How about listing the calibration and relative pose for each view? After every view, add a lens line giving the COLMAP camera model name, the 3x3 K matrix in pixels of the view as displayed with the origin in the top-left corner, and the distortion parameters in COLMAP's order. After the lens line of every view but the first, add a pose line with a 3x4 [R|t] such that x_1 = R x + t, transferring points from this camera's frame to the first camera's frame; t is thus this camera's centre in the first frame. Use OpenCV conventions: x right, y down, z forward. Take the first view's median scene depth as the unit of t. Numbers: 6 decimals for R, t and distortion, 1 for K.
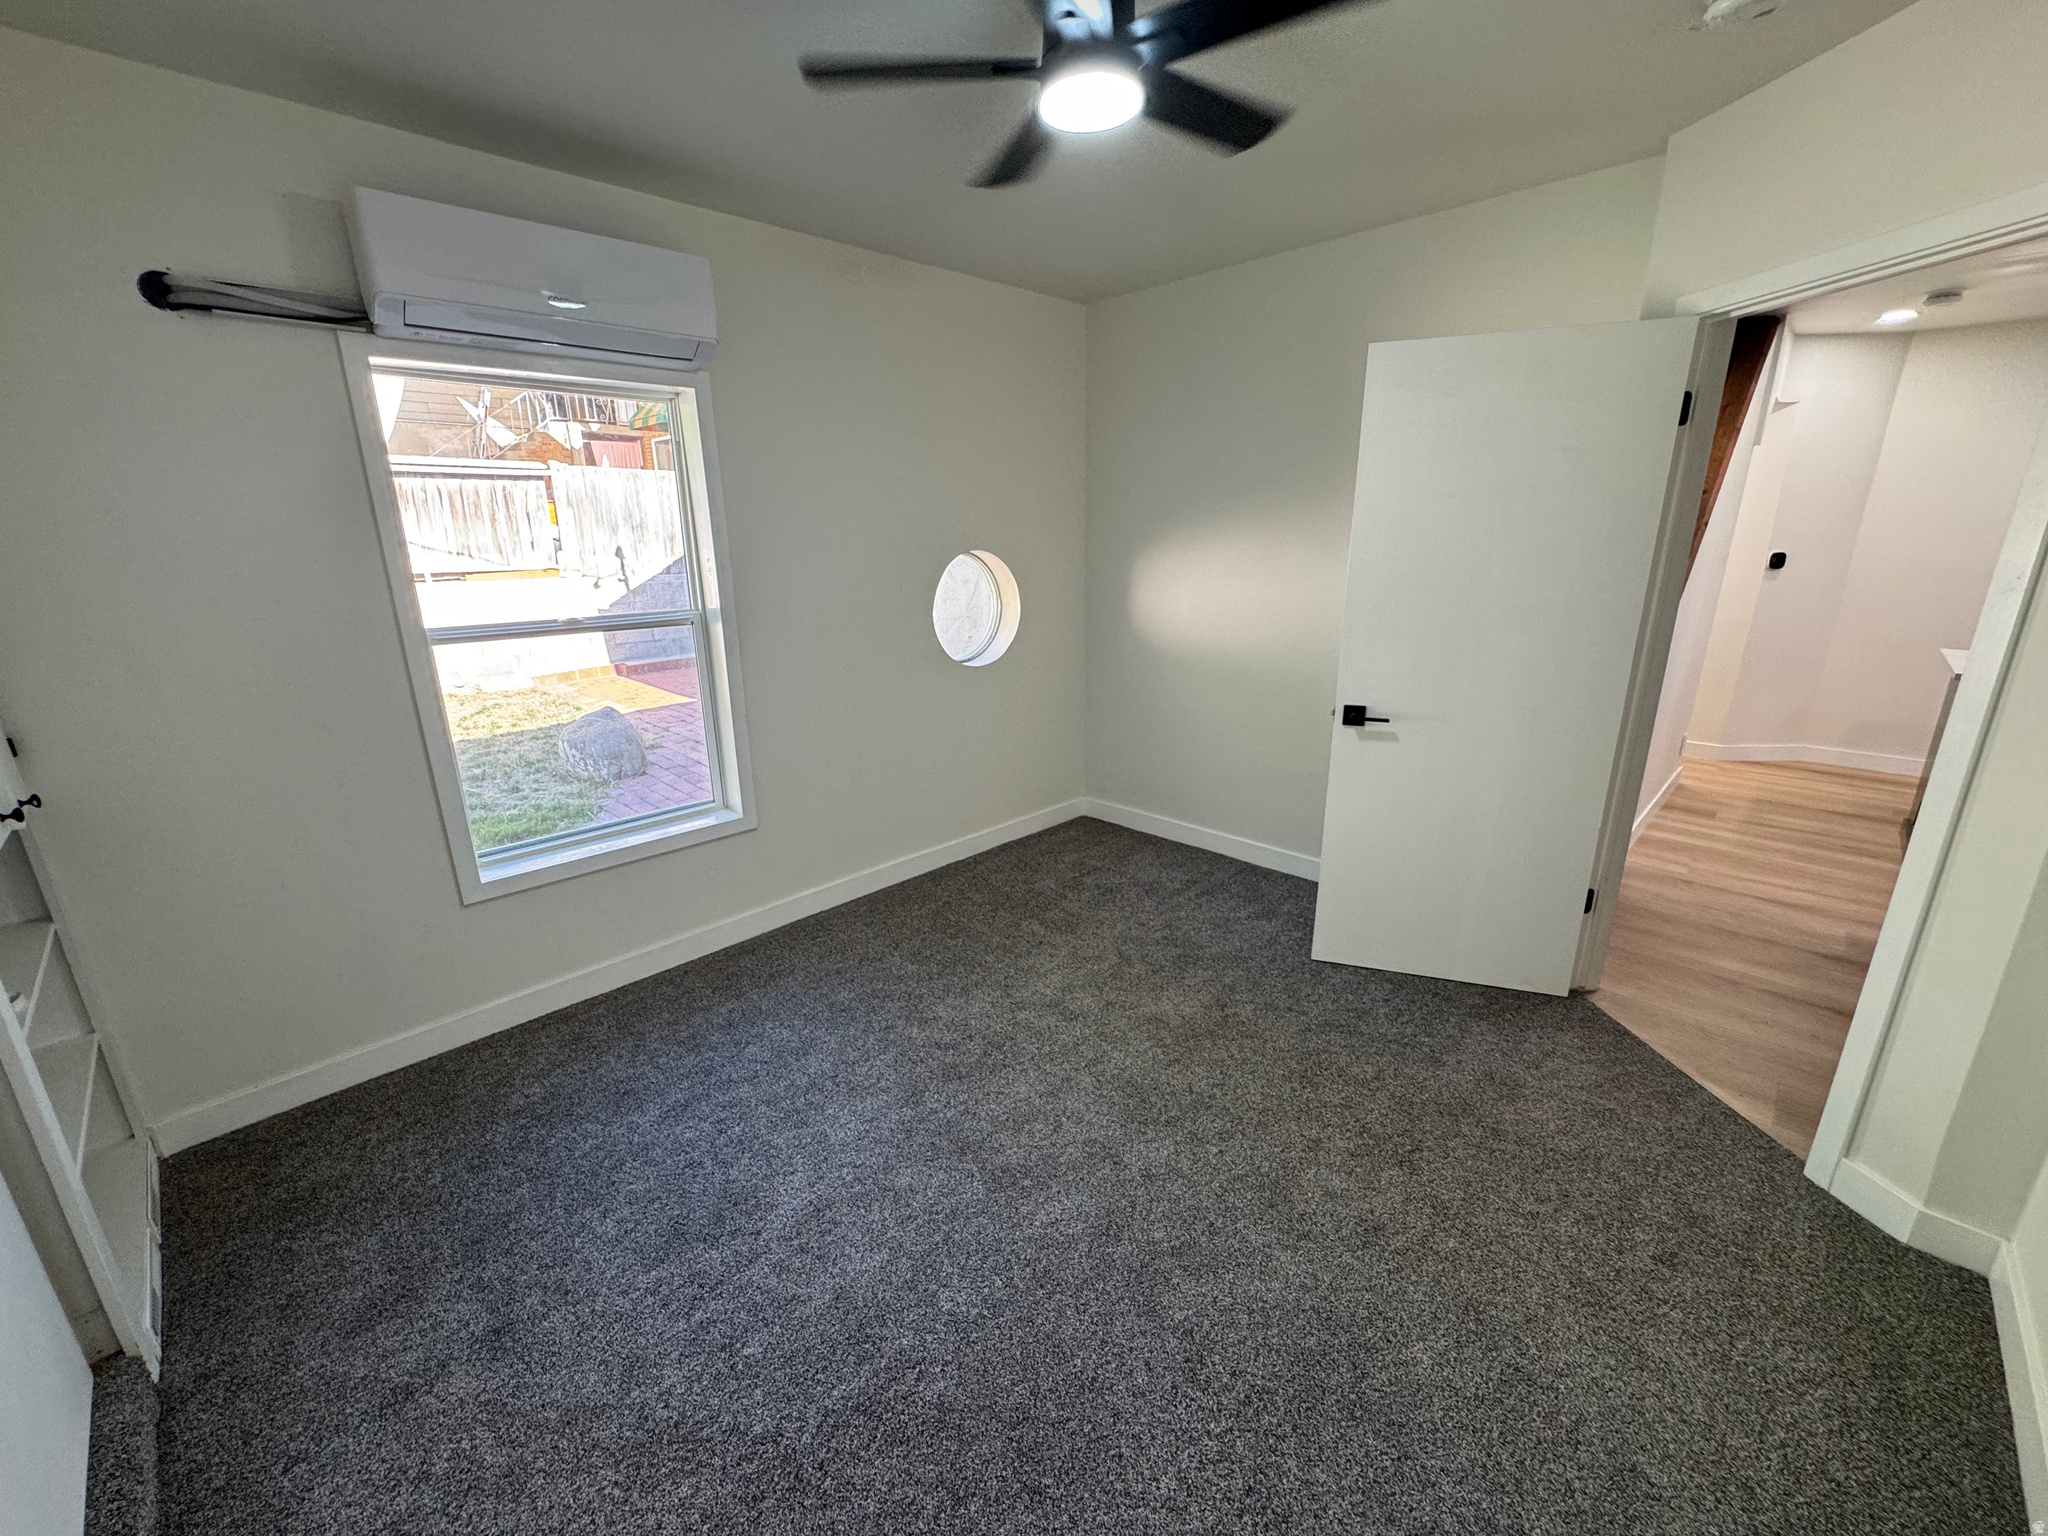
lens RADIAL K [[822.4, 0, 1020.6], [0, 822.4, 765.8], [0, 0, 1]] dist [-0.000511, -0.000371]
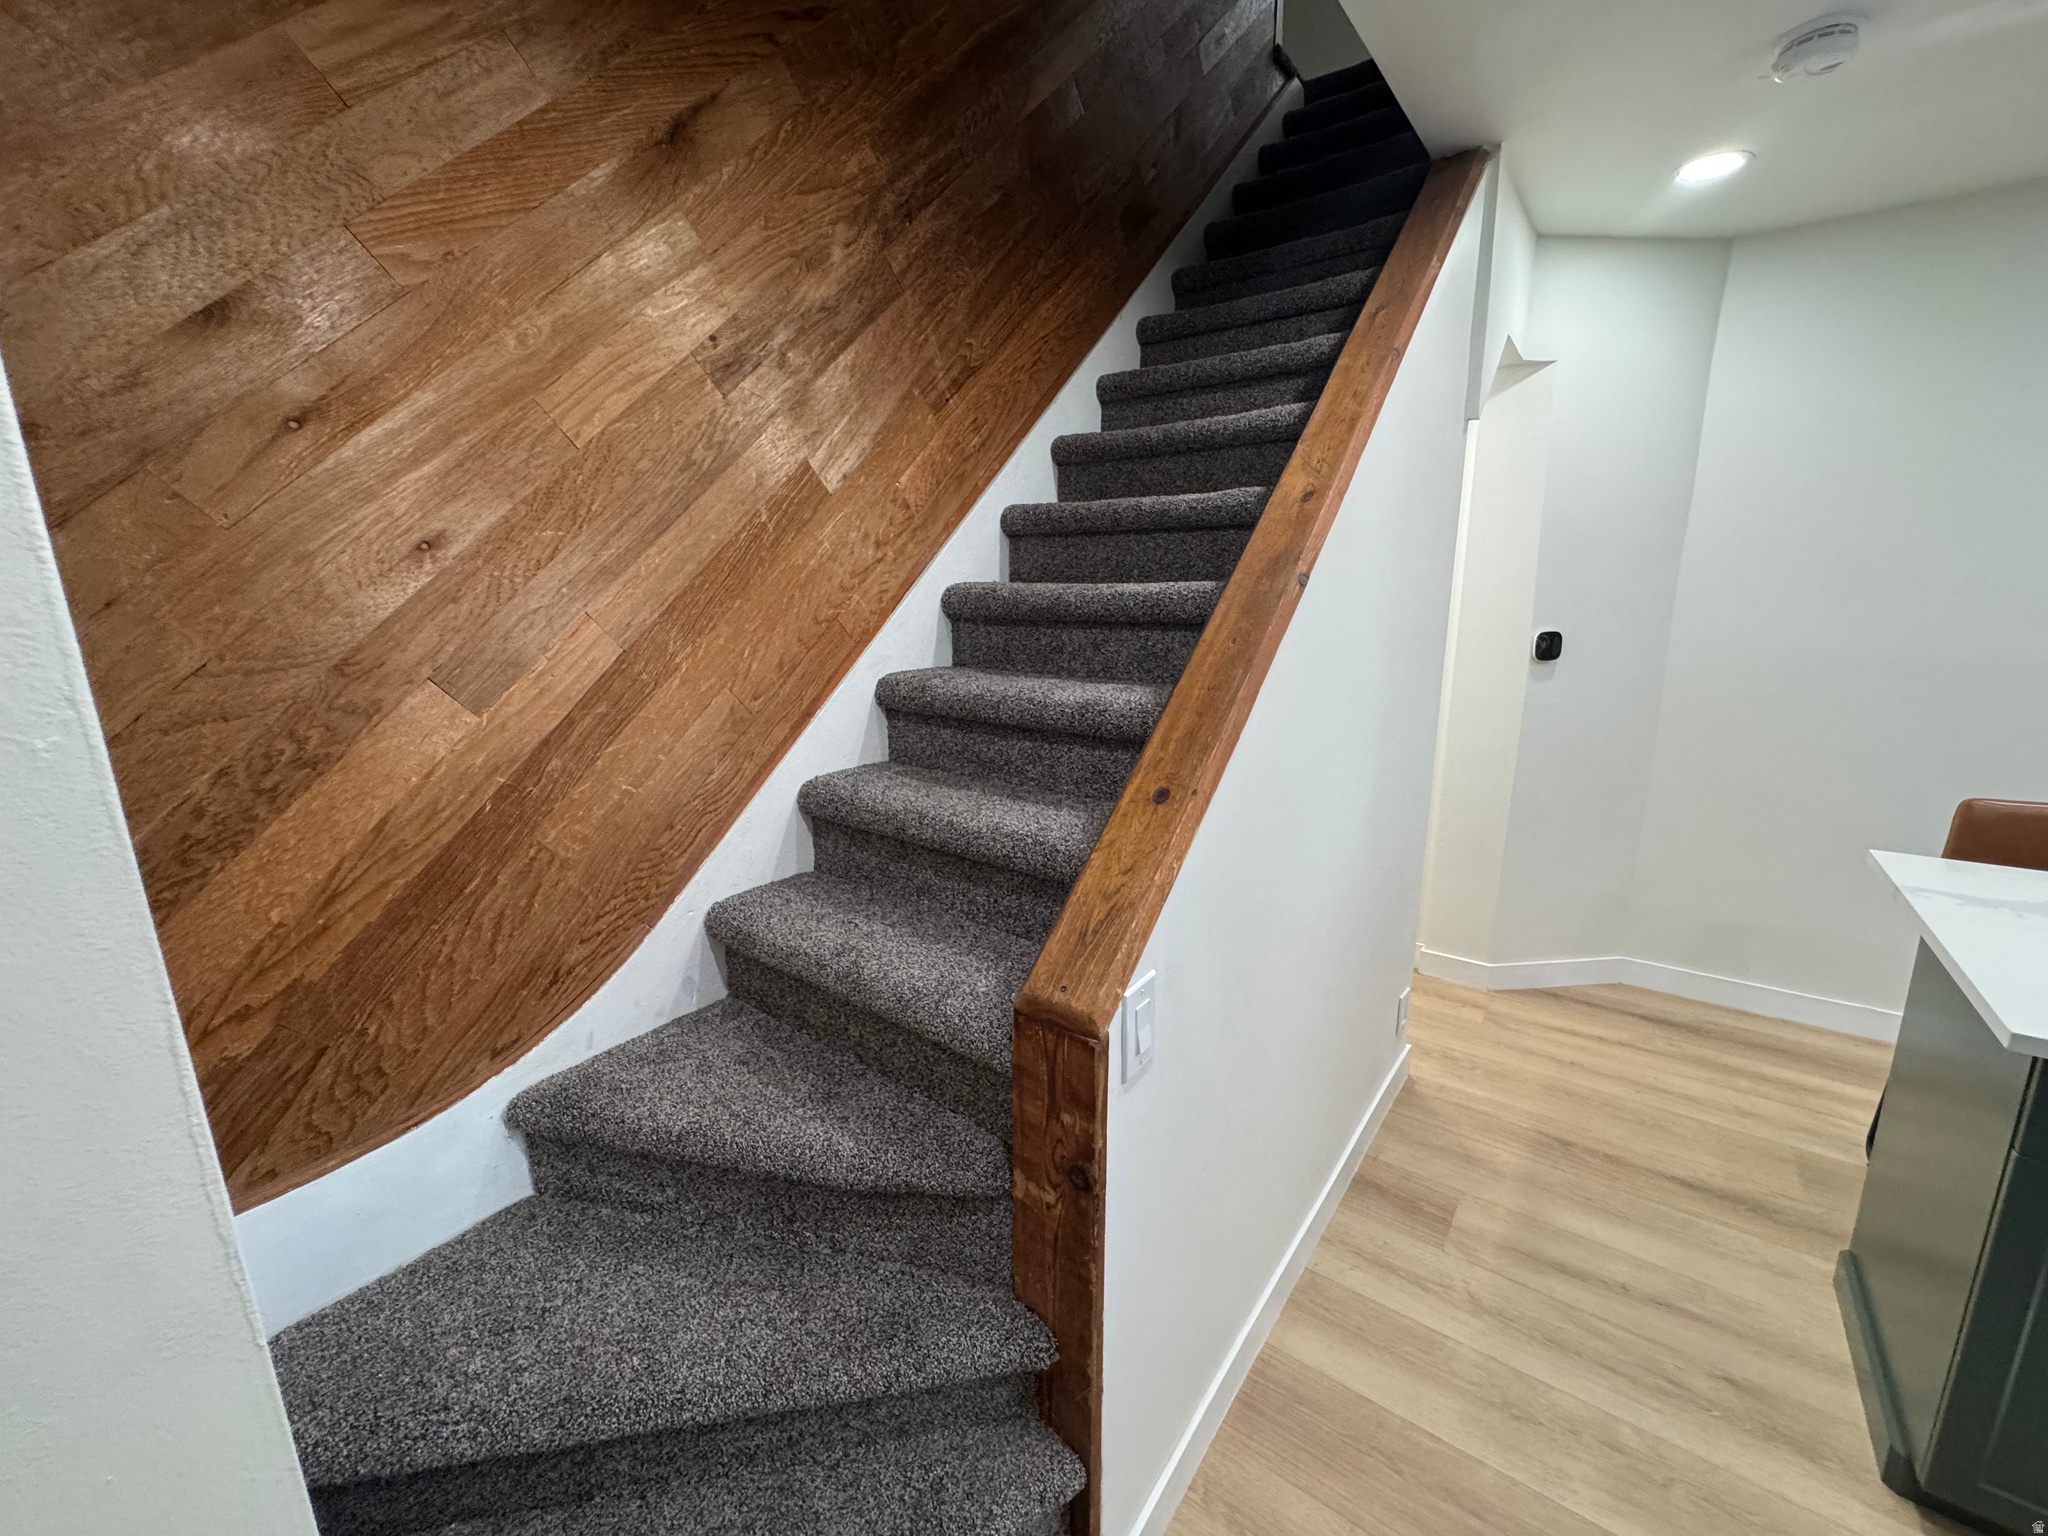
lens RADIAL K [[814.4, 0, 1025.6], [0, 814.4, 776.9], [0, 0, 1]] dist [-0.001291, -0.000132]
pose [[0.992116, -0.036412, 0.119921, 0.551152], [0.043854, 0.997234, -0.060017, -0.158686], [-0.117404, 0.064803, 0.990968, 0.552049]]
